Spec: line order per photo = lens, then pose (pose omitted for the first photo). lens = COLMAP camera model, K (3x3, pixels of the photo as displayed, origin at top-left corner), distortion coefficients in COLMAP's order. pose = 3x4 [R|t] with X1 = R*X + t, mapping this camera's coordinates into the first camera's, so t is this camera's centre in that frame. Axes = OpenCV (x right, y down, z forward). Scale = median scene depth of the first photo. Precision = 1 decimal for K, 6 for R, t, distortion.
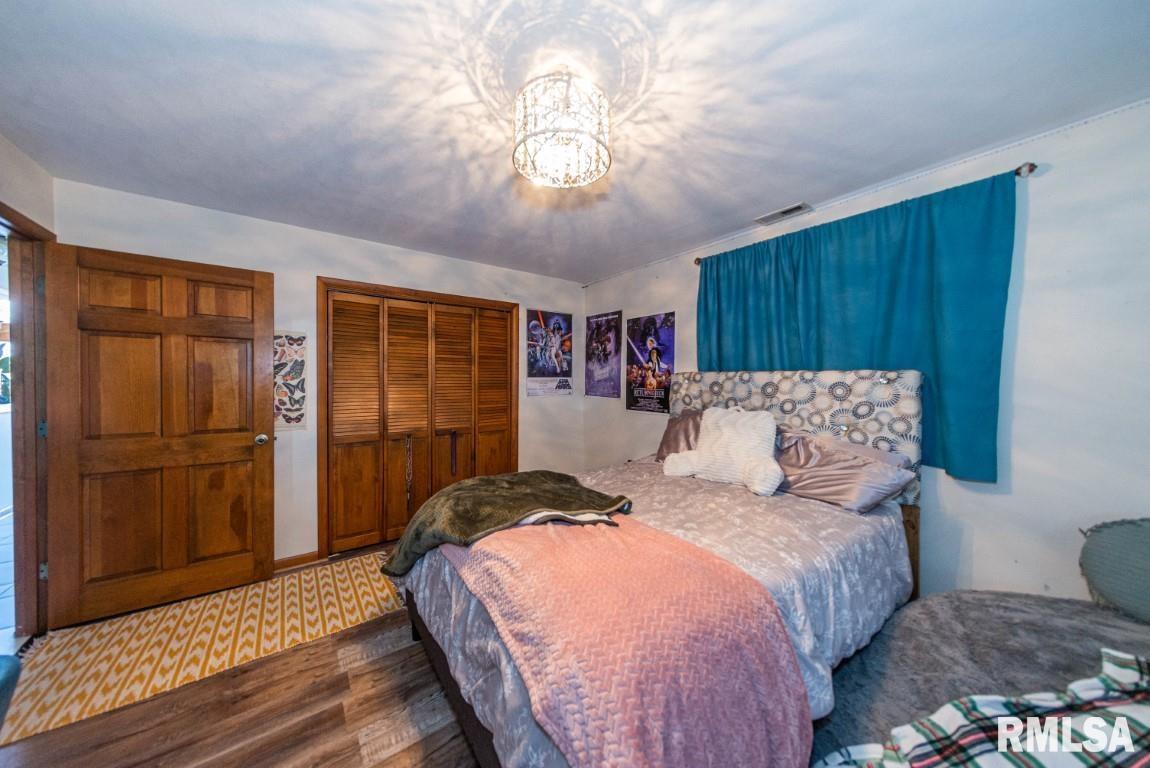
lens RADIAL K [[367.9, 0, 569.9], [0, 367.9, 387.0], [0, 0, 1]] dist [0.001573, 0.000073]
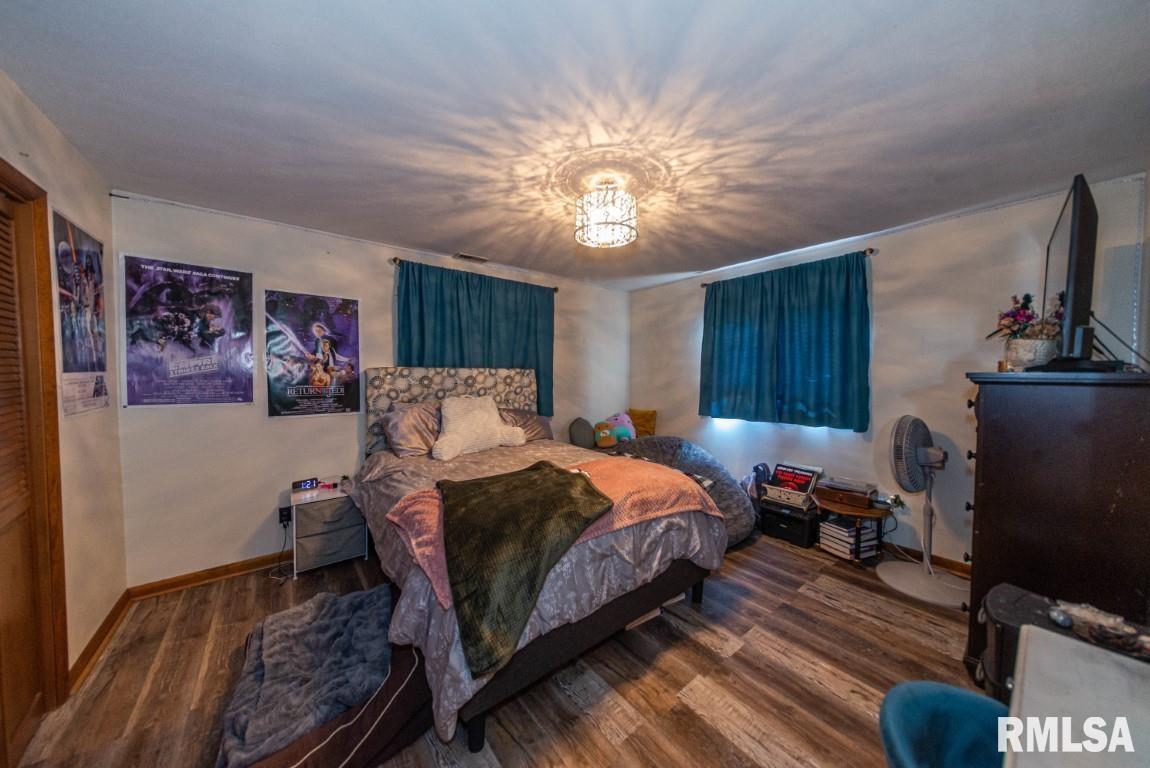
lens RADIAL K [[367.9, 0, 569.9], [0, 367.9, 387.0], [0, 0, 1]] dist [0.001573, 0.000073]
pose [[-0.024333, -0.046303, 0.998631, -0.761555], [0.017162, 0.998760, 0.046727, -0.026280], [-0.999557, 0.018275, -0.023508, 0.575260]]
